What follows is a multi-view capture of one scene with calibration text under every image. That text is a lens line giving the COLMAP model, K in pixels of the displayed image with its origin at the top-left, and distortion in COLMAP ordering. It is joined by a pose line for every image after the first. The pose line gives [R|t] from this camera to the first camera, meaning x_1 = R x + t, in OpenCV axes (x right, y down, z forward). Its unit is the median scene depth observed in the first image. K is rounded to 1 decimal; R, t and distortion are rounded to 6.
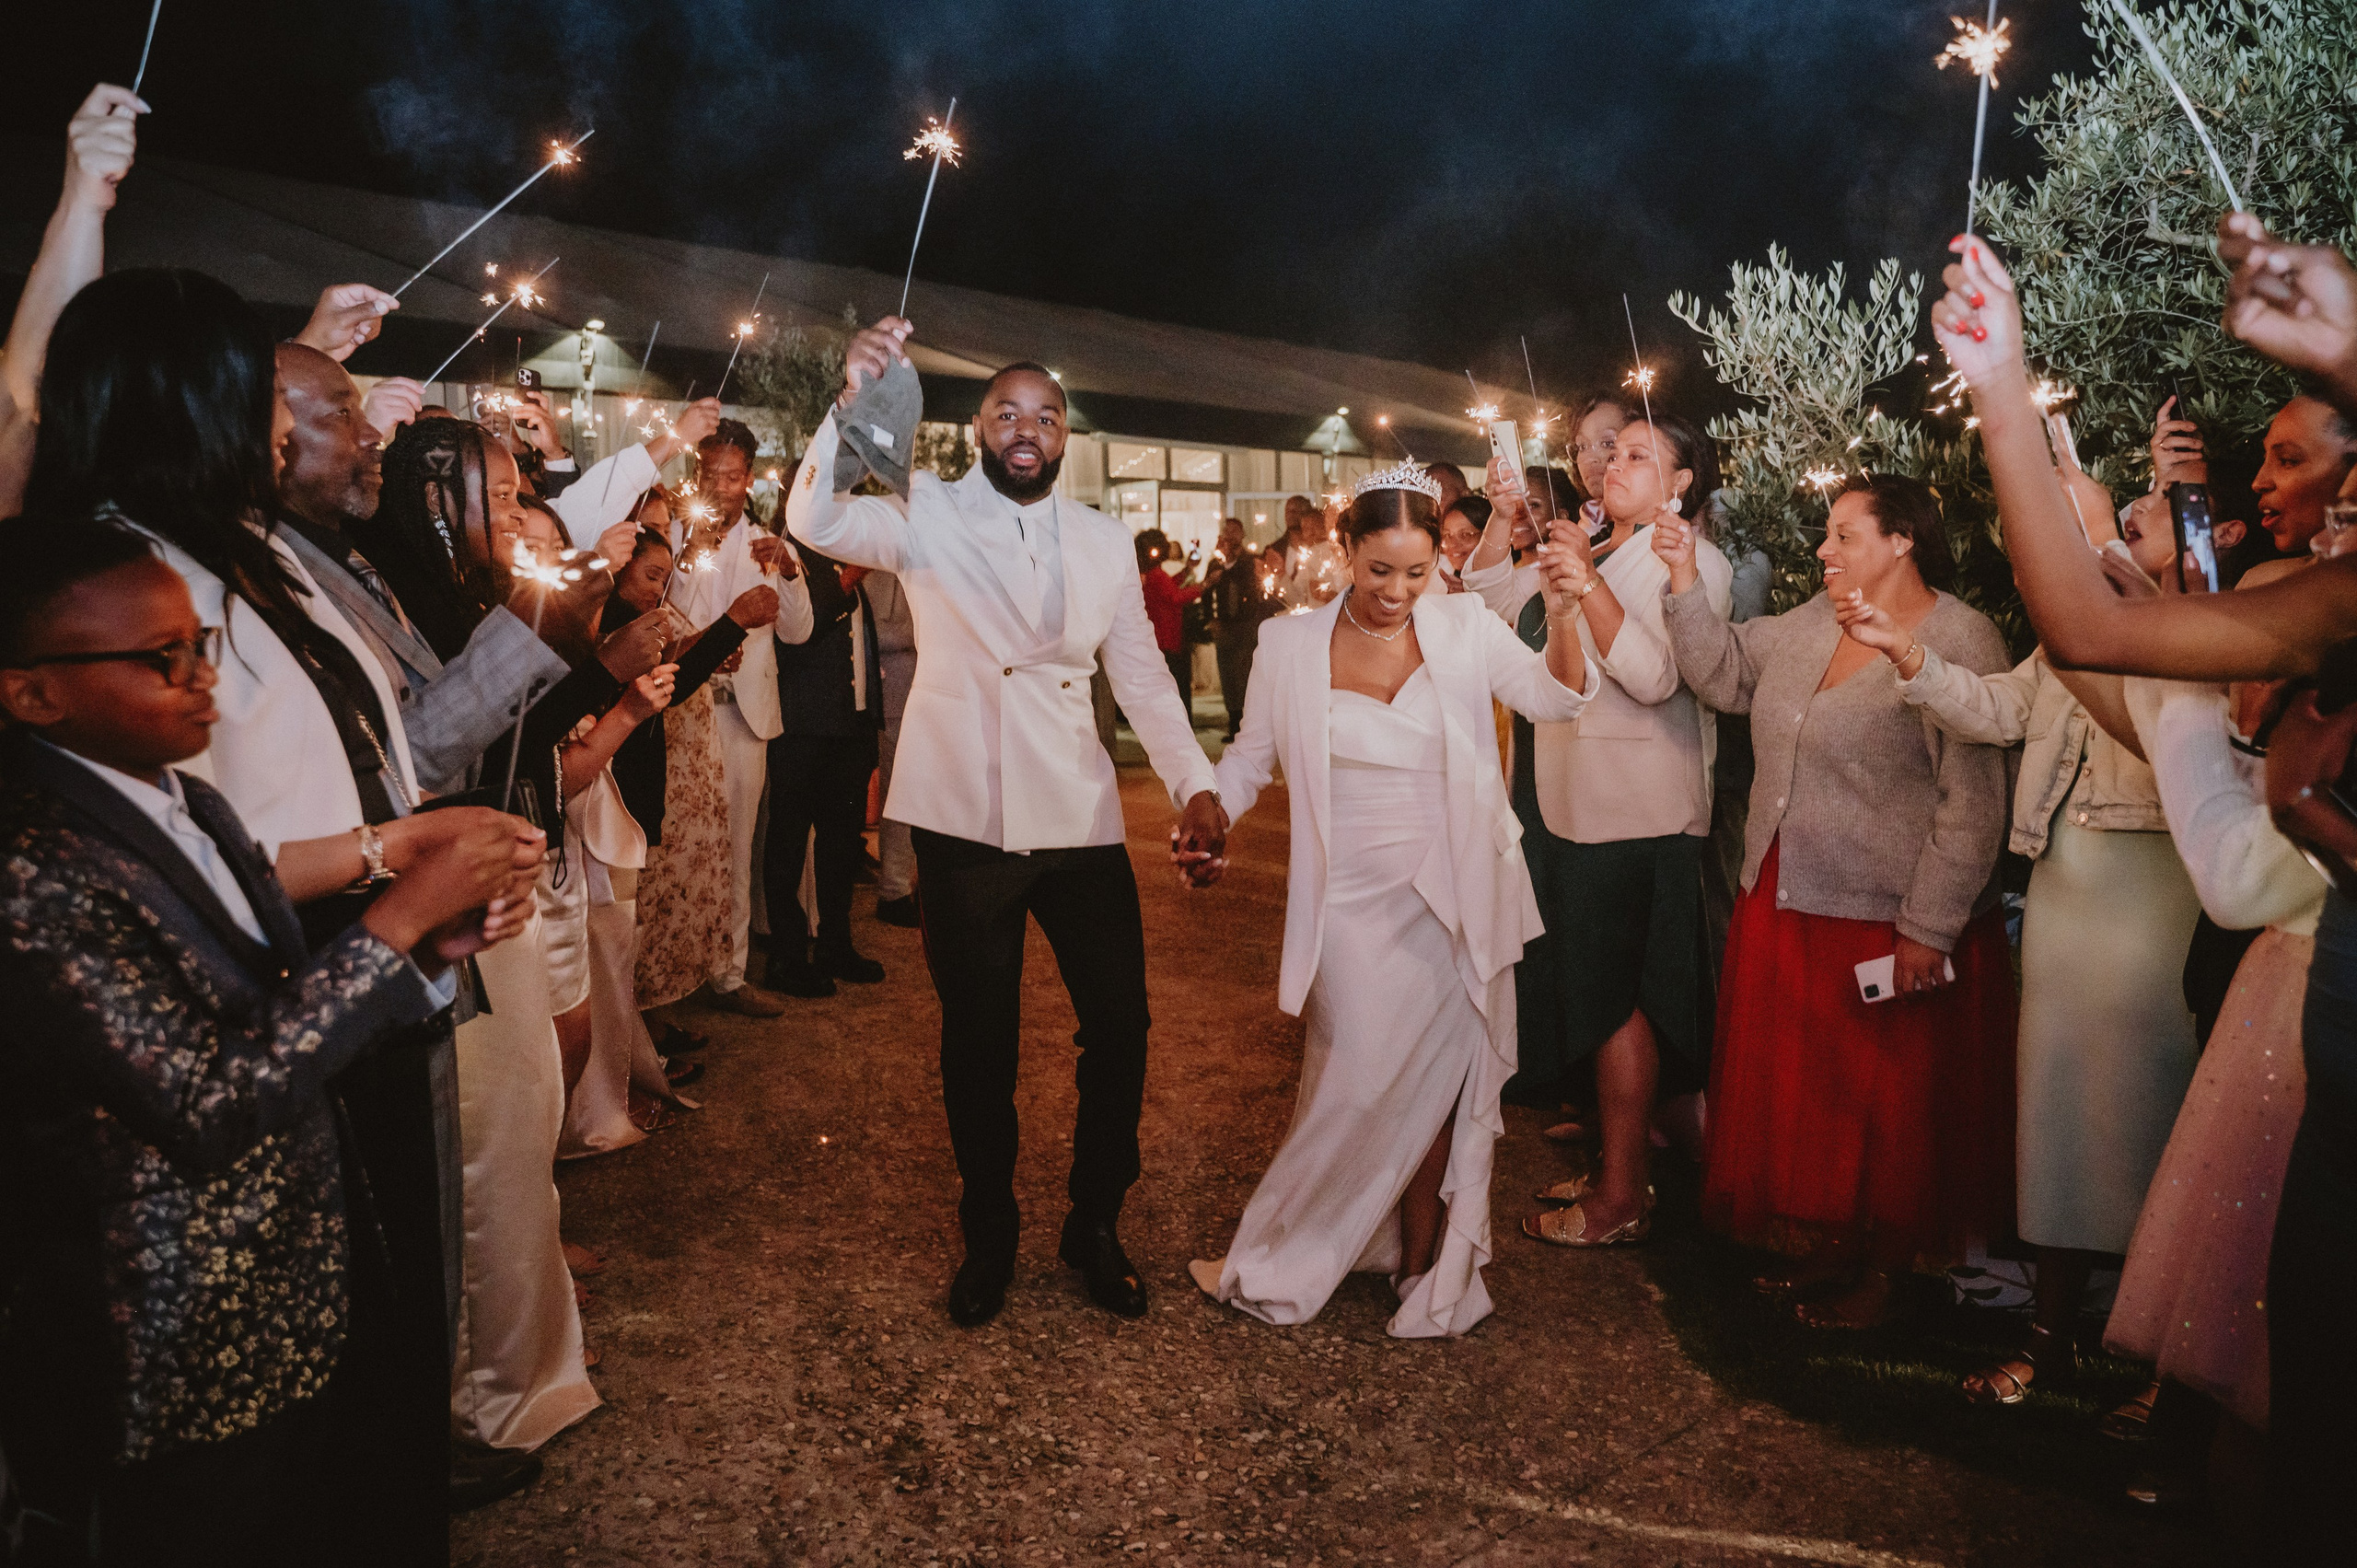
lens RADIAL K [[1871.8, 0, 1195.9], [0, 1871.8, 786.0], [0, 0, 1]] dist [-0.003598, -0.008184]
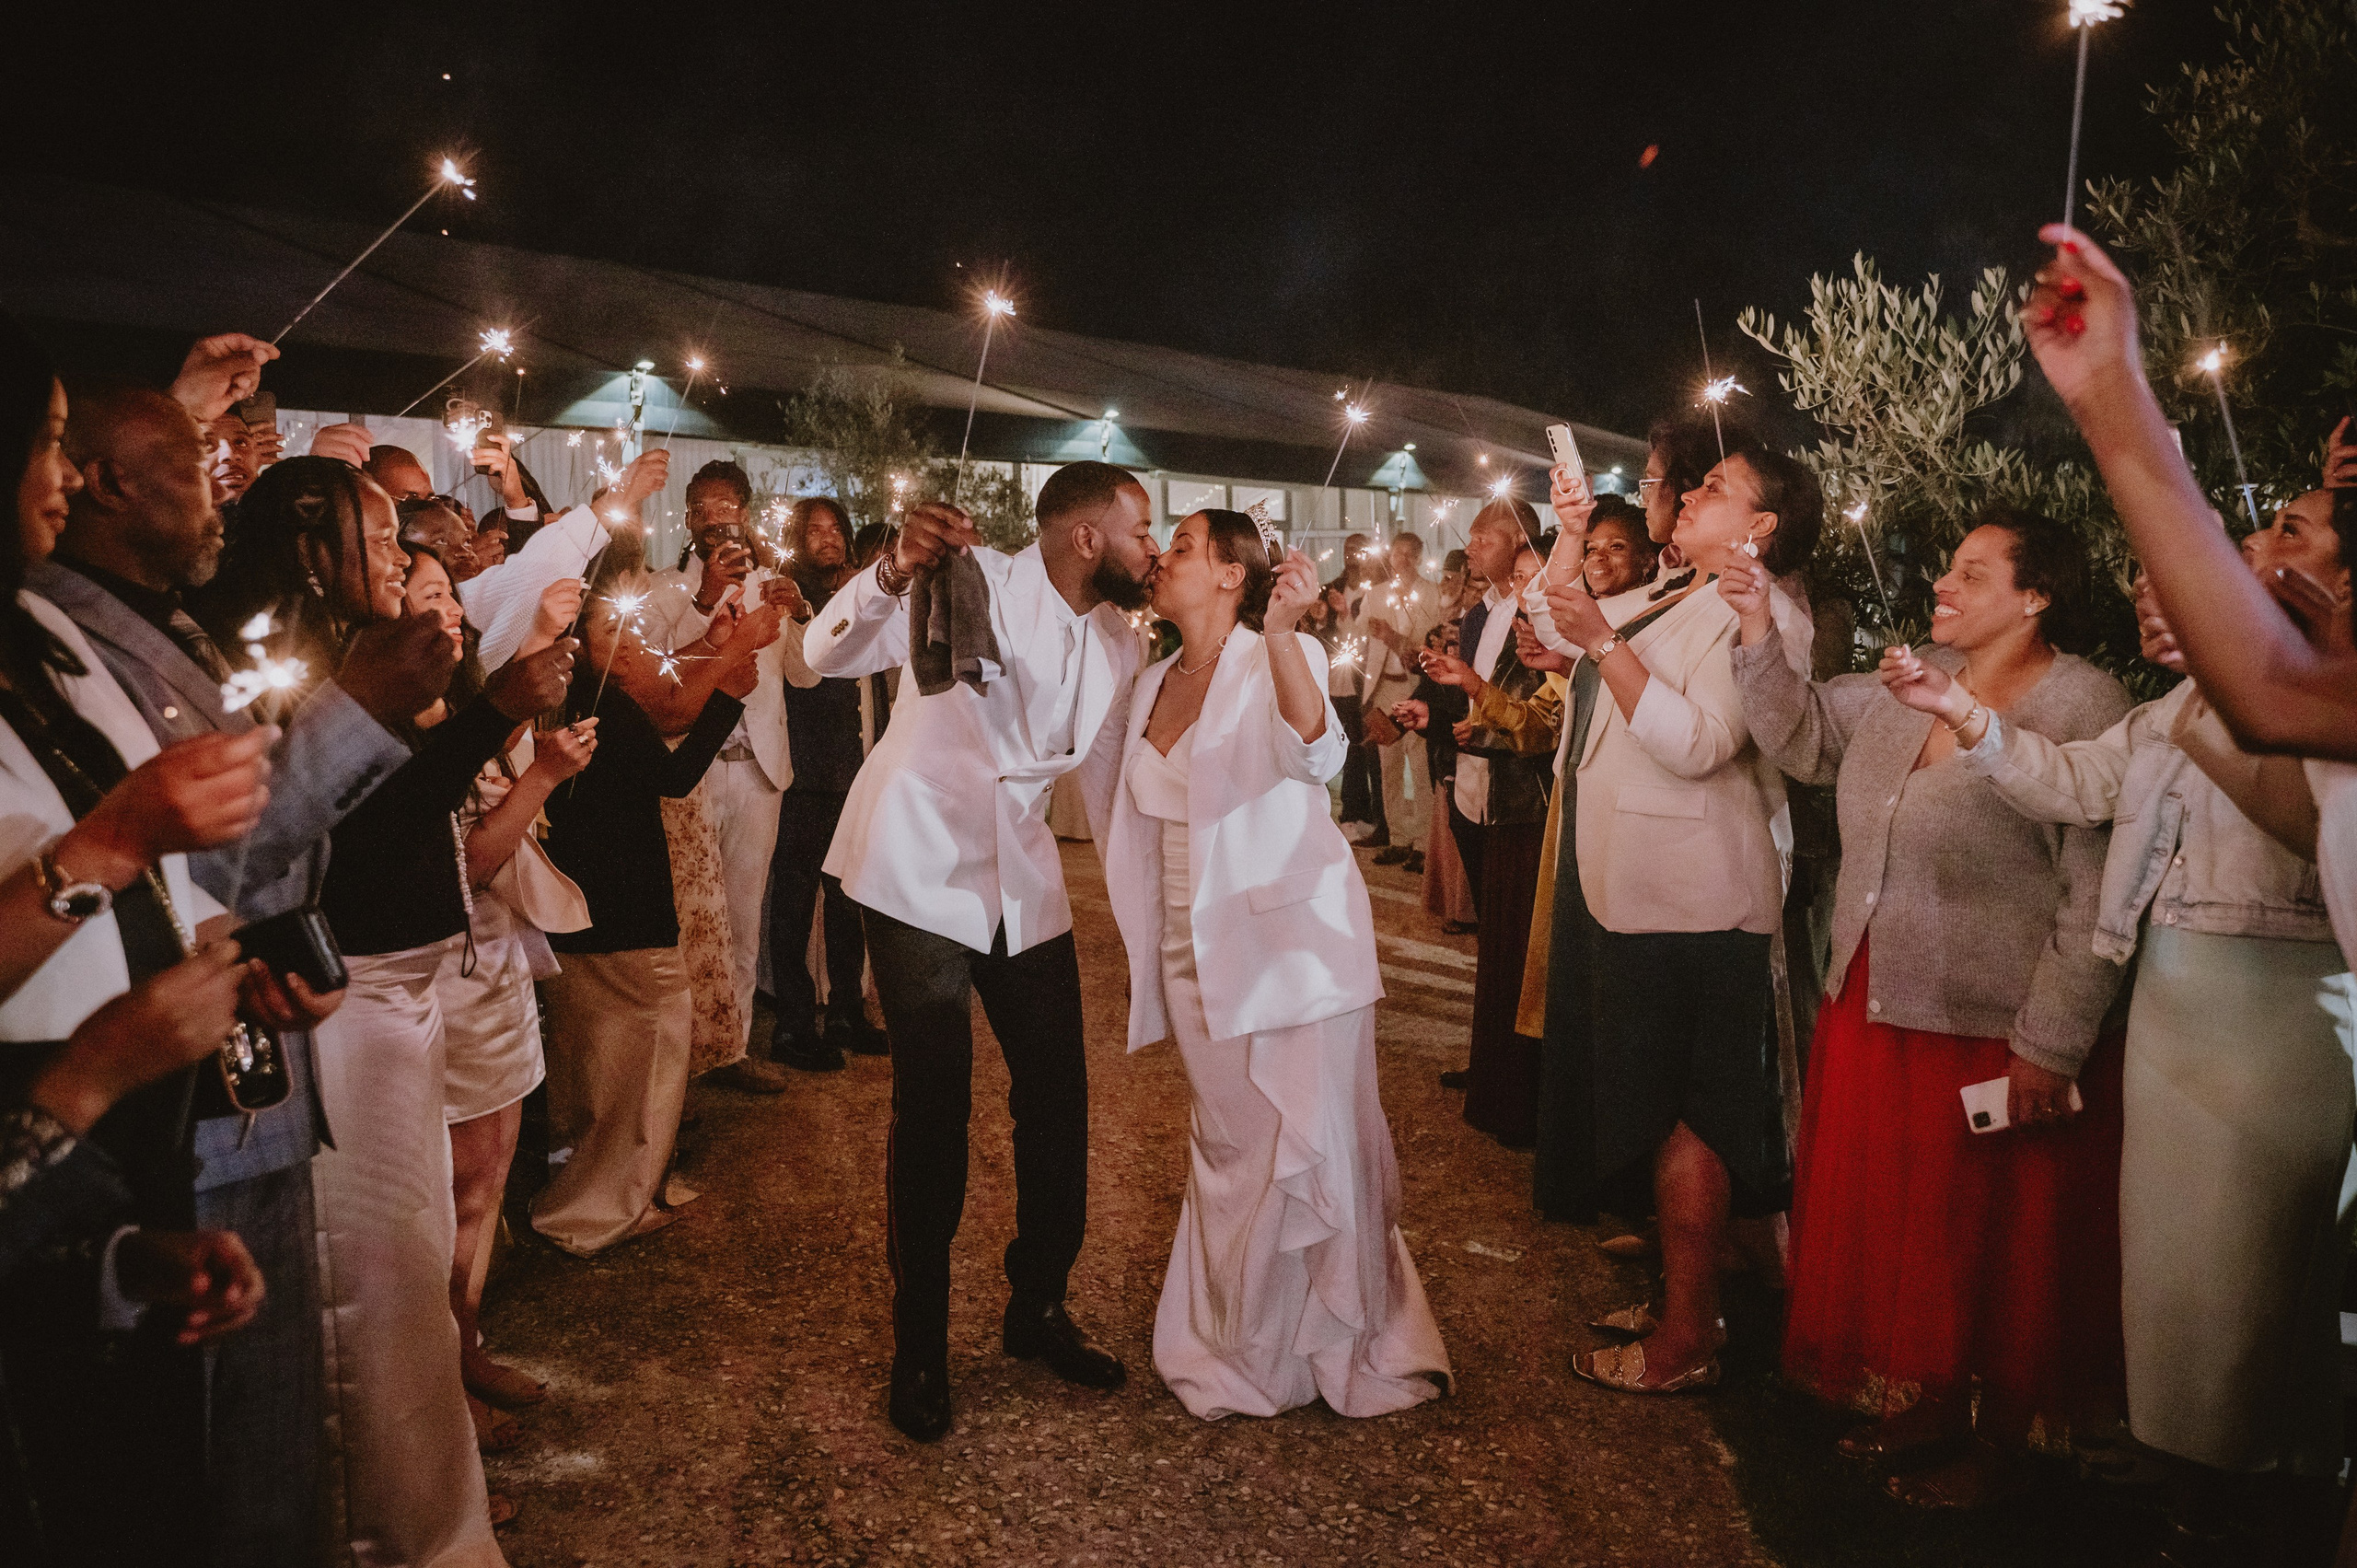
lens RADIAL K [[1871.8, 0, 1159.9], [0, 1871.8, 782.7], [0, 0, 1]] dist [-0.003598, -0.008184]
pose [[0.998290, 0.003393, -0.058361, 0.033460], [-0.004634, 0.999766, -0.021126, -0.020929], [0.058275, 0.021361, 0.998072, 0.111187]]
